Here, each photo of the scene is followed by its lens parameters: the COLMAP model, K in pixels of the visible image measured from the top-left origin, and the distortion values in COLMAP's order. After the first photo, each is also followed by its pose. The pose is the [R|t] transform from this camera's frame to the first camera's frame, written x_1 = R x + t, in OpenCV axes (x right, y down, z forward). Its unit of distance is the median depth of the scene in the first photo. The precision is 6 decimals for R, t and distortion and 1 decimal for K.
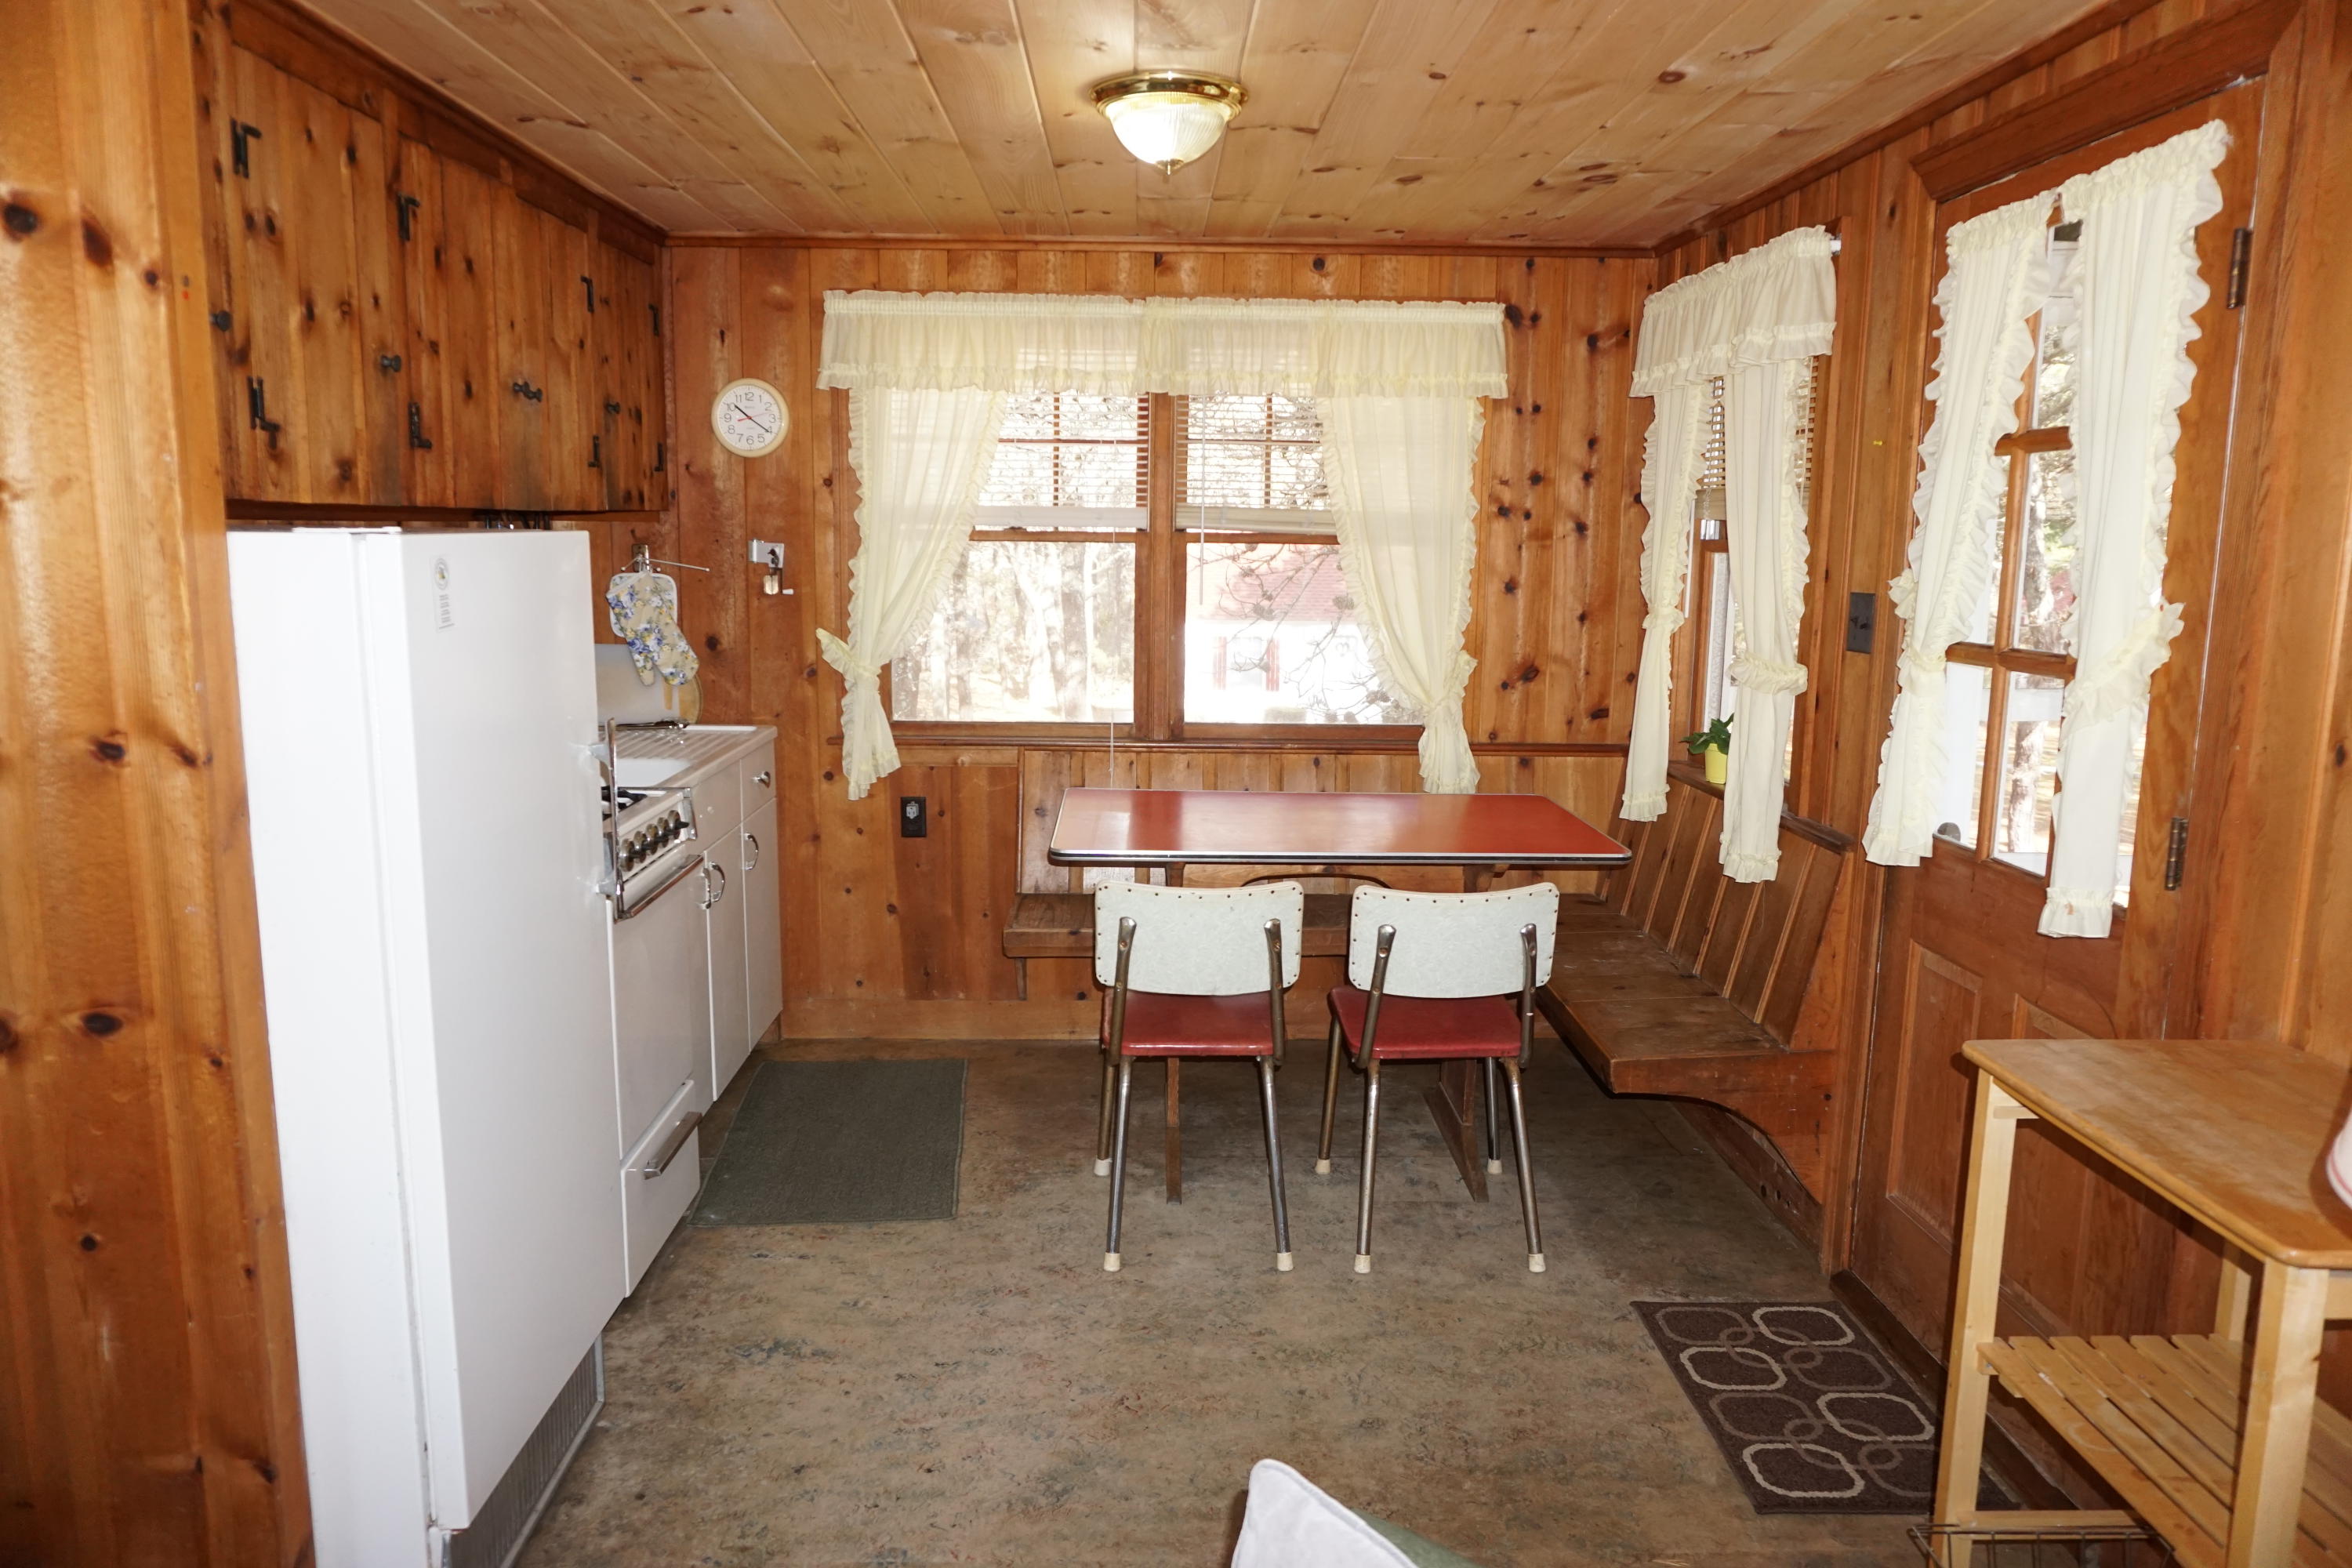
lens RADIAL K [[1579.6, 0, 1185.7], [0, 1579.6, 769.2], [0, 0, 1]] dist [-0.048697, 0.033873]
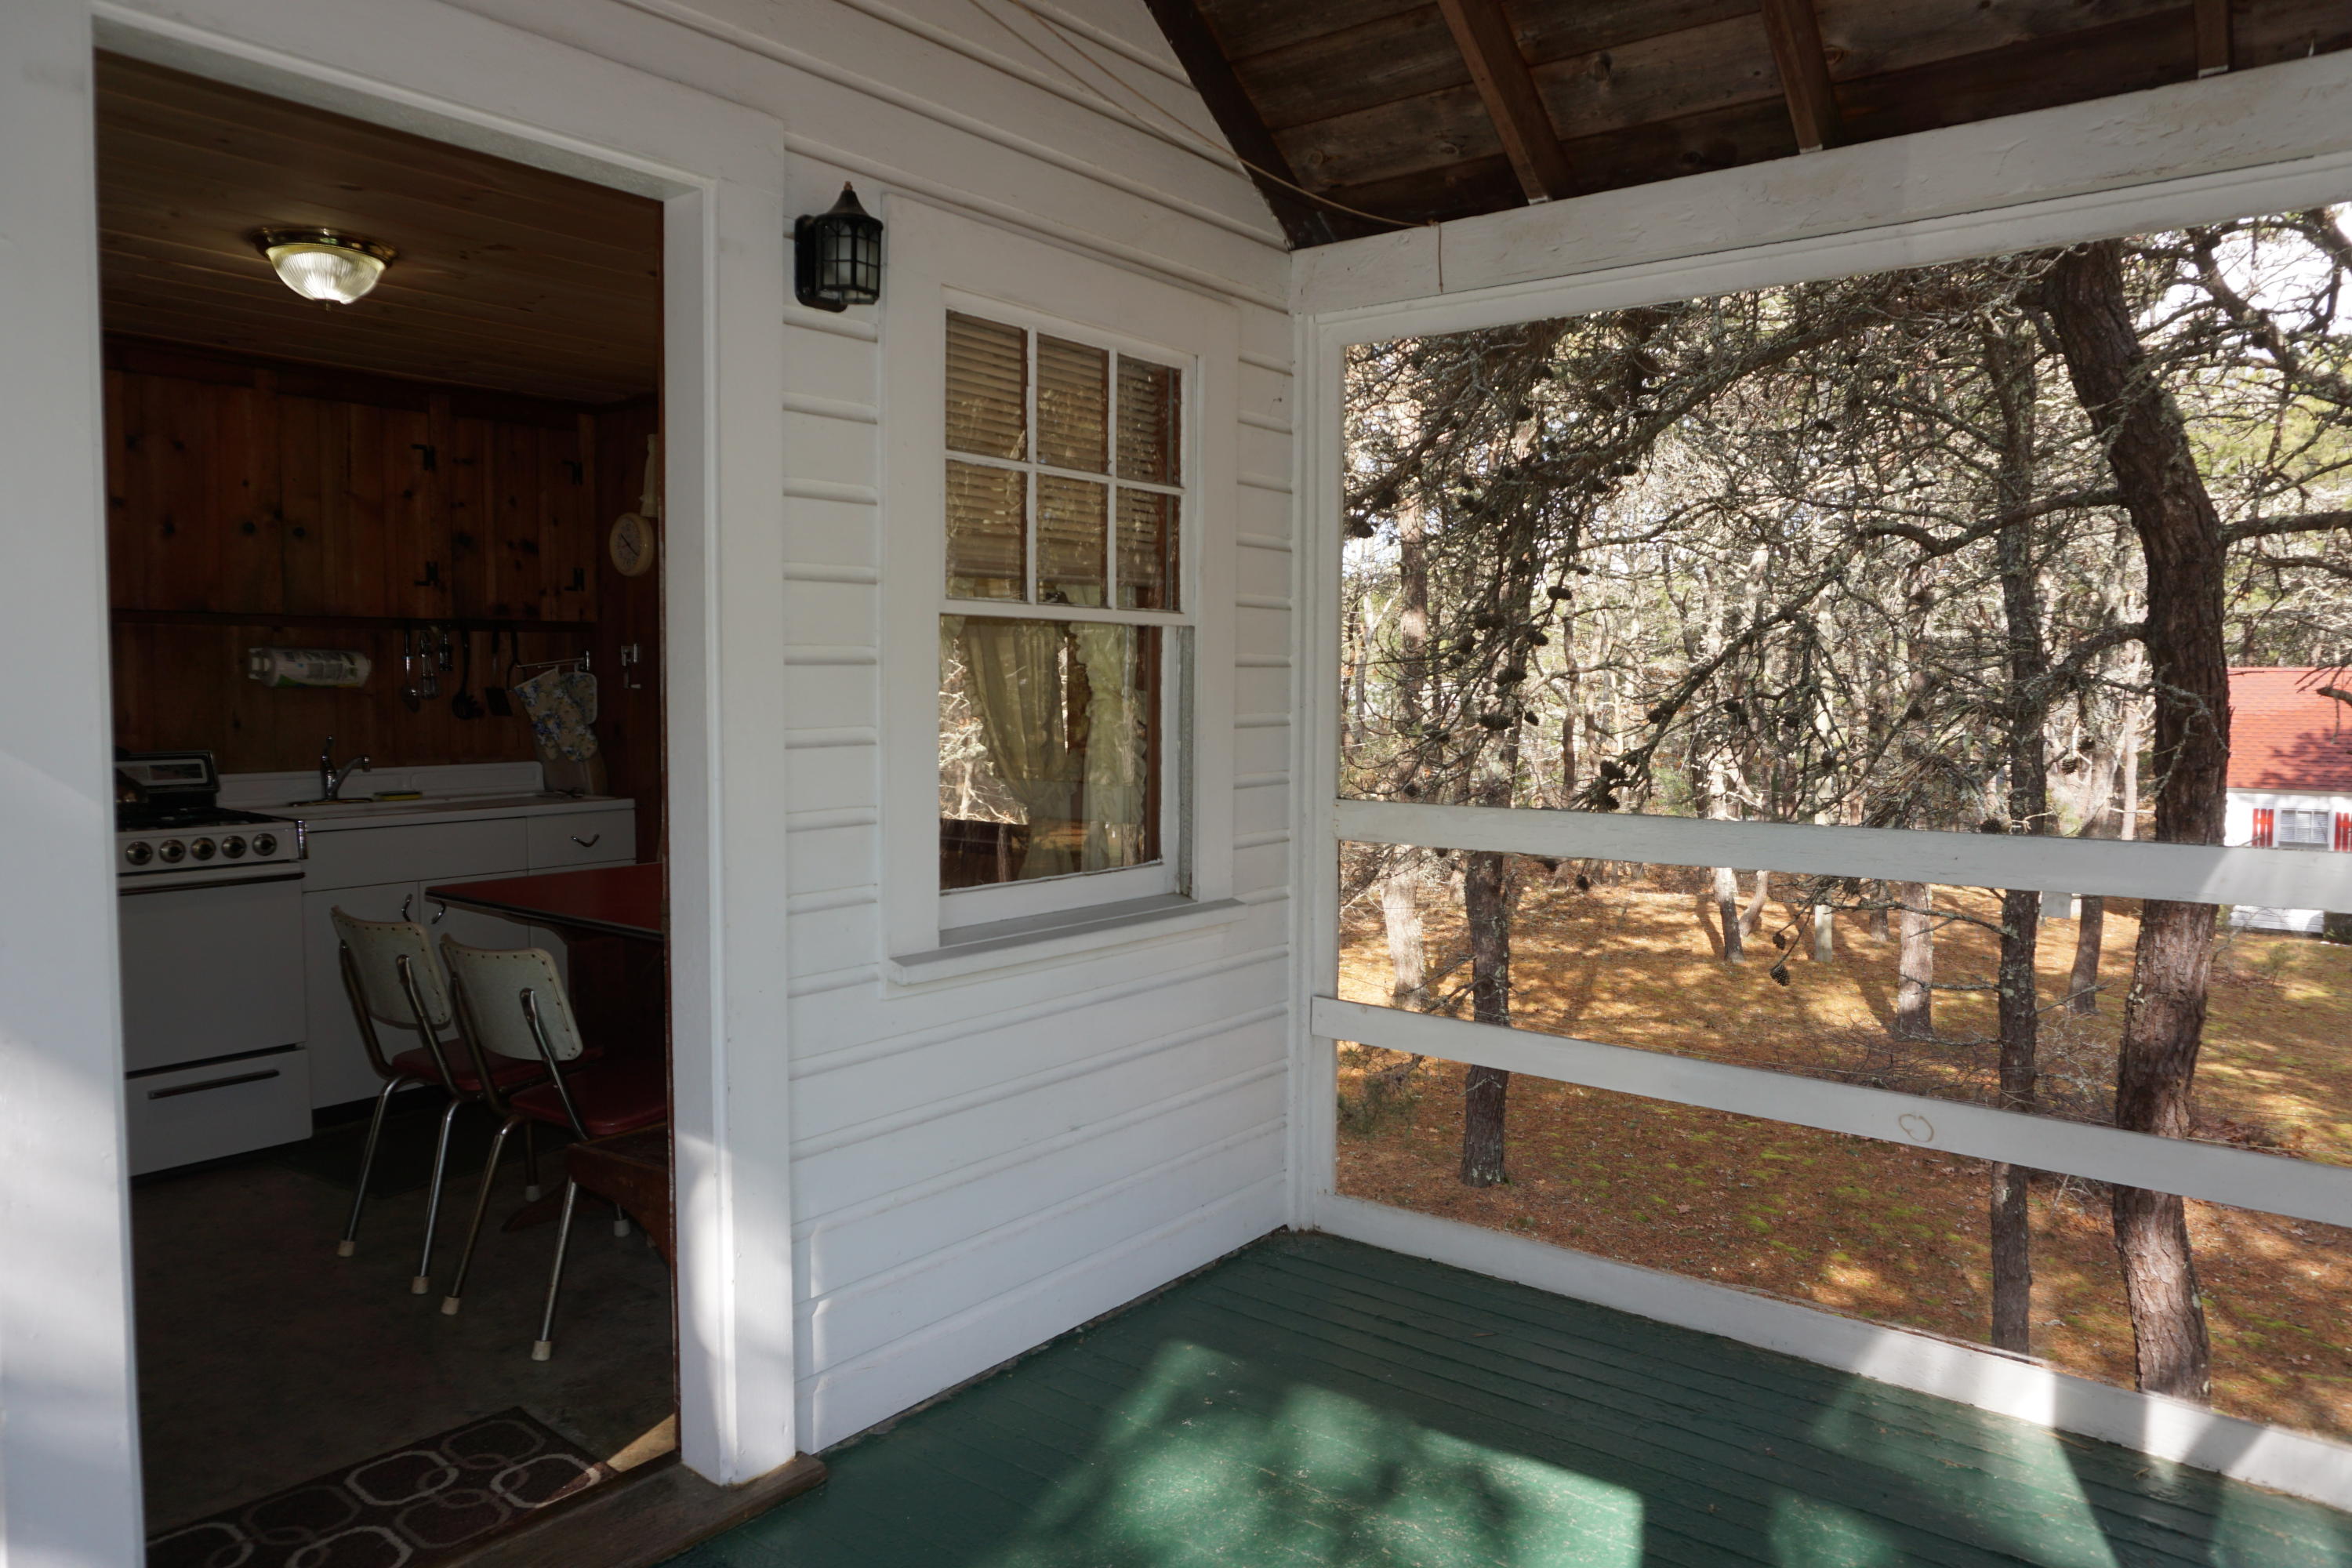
lens RADIAL K [[1579.6, 0, 1183.7], [0, 1579.6, 780.5], [0, 0, 1]] dist [-0.048697, 0.033873]
pose [[0.769729, 0.030959, -0.637620, 0.827265], [-0.091303, 0.993894, -0.061962, -0.005720], [0.631808, 0.105911, 0.767855, 0.354081]]
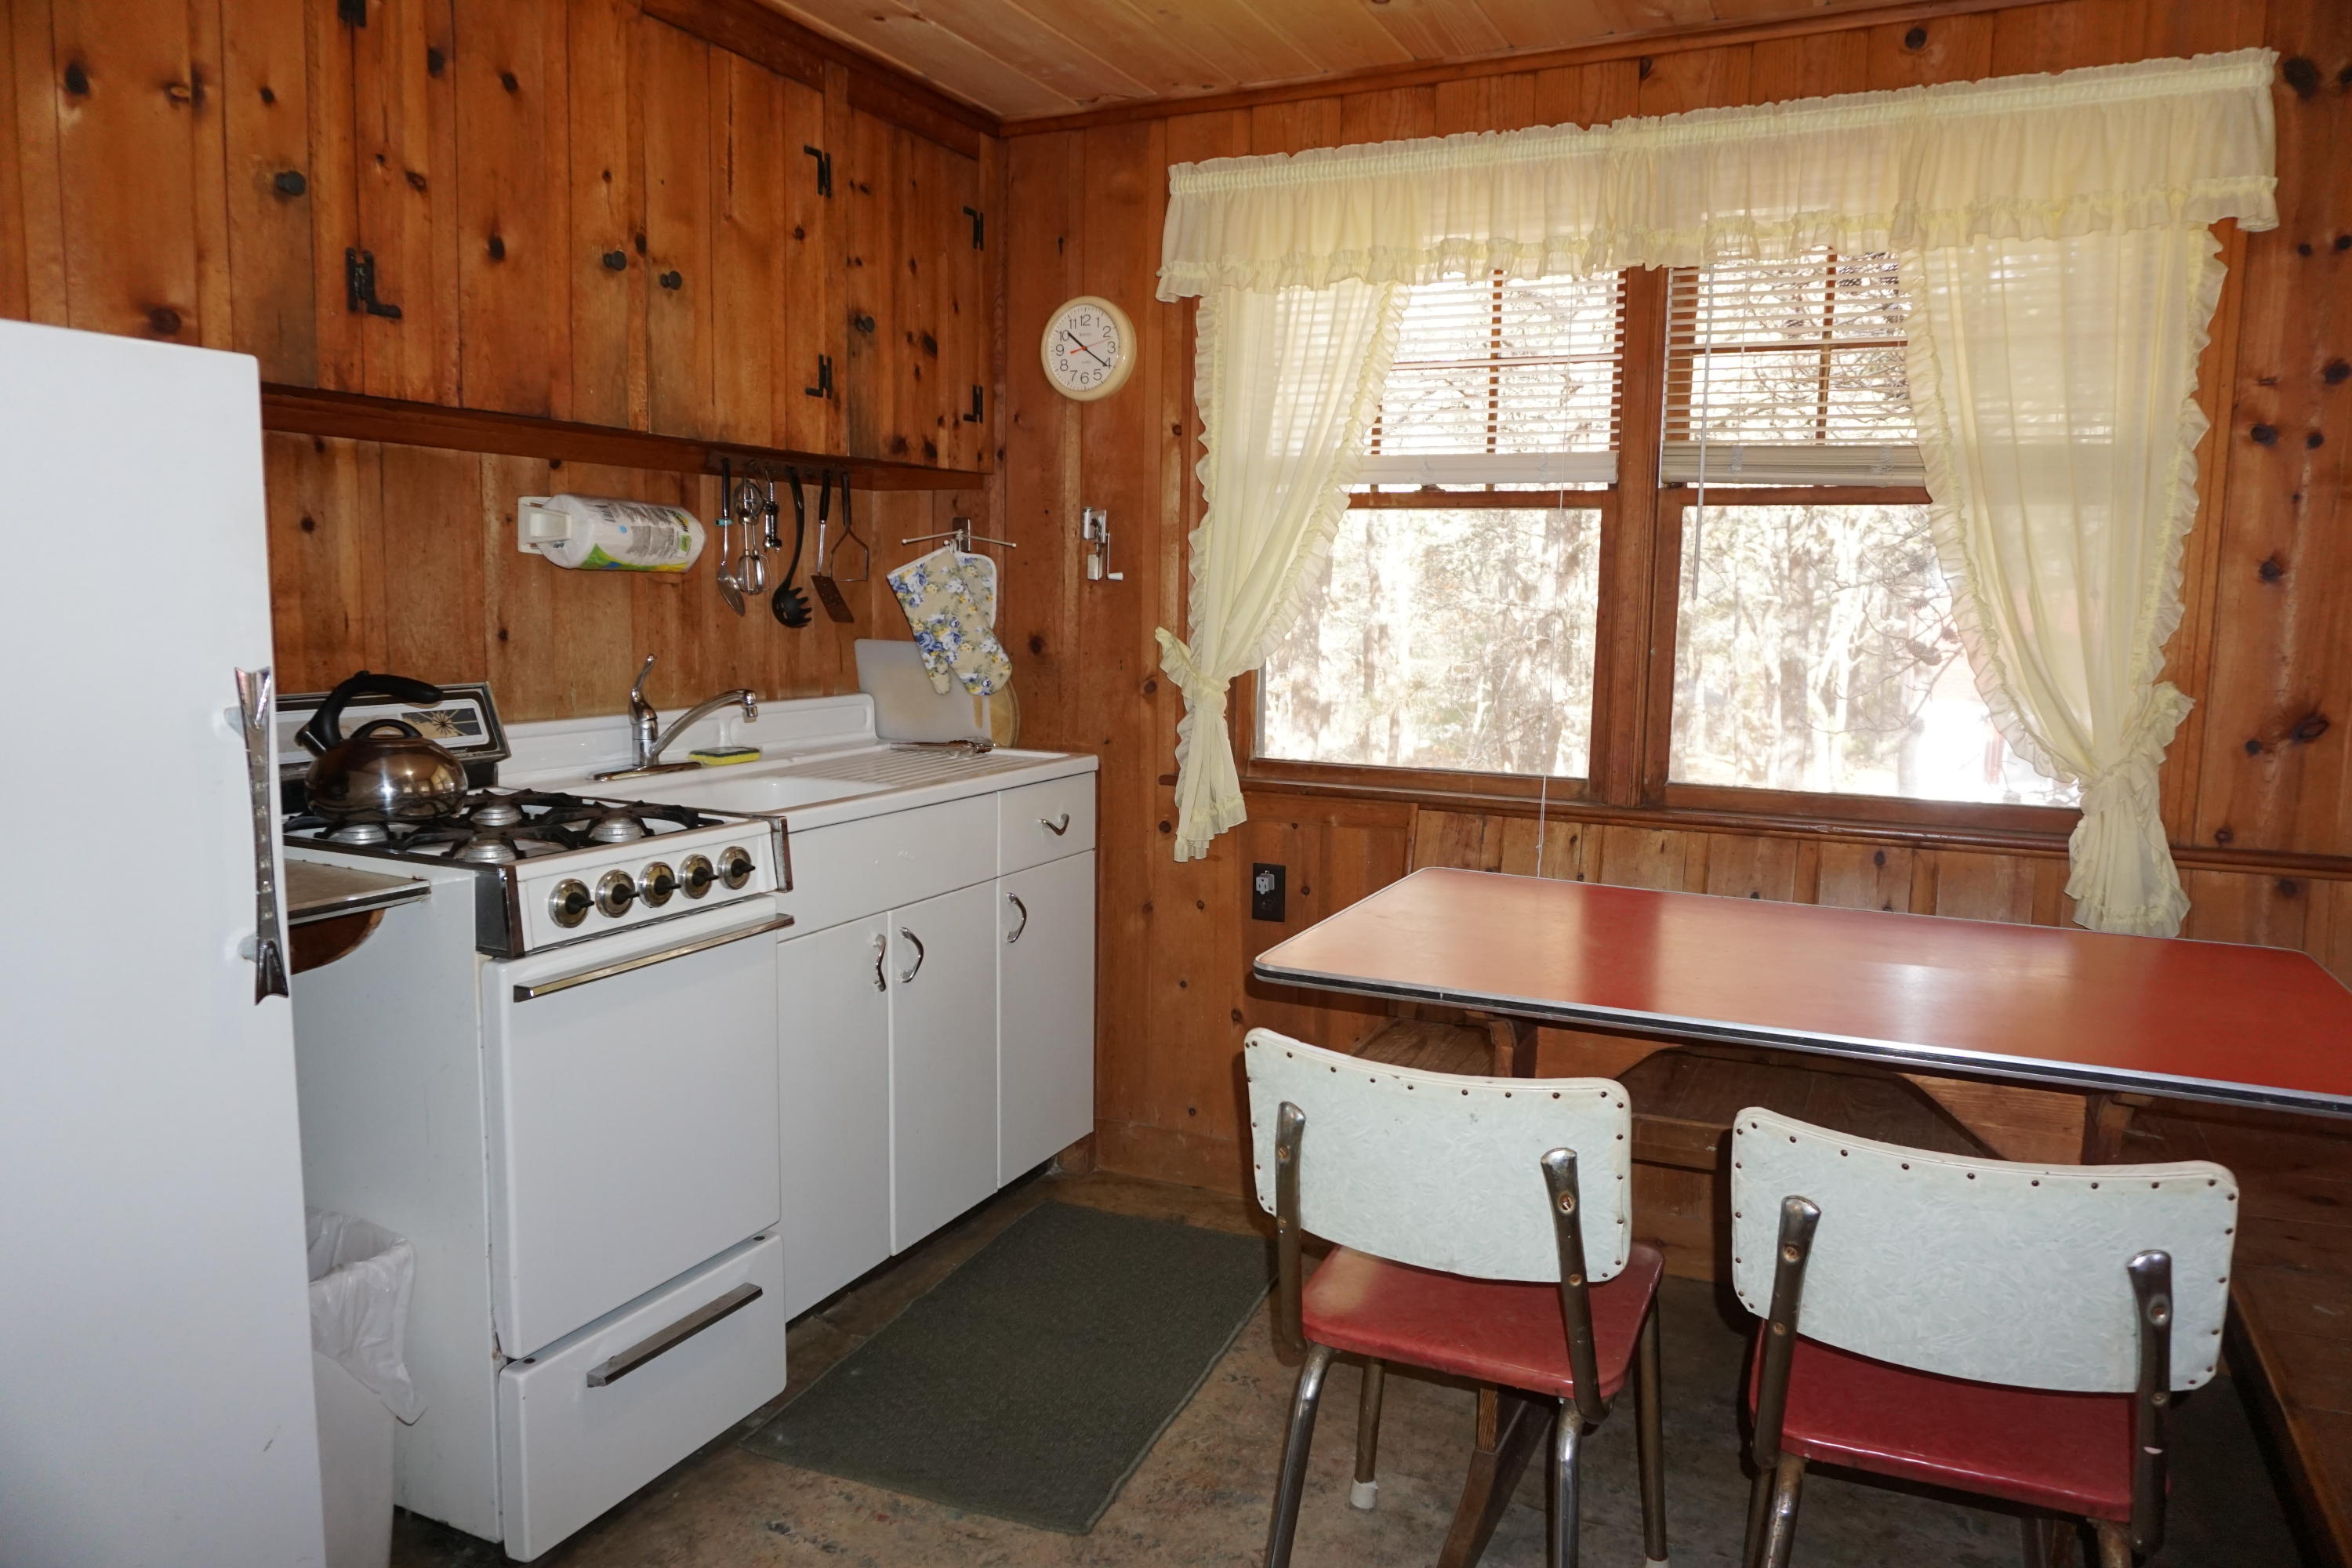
lens RADIAL K [[1579.6, 0, 1178.6], [0, 1579.6, 777.0], [0, 0, 1]] dist [-0.048697, 0.033873]
pose [[0.888762, 0.054079, -0.455168, 0.119947], [-0.073624, 0.996965, -0.025309, -0.000819], [0.452418, 0.056005, 0.890046, 0.350966]]
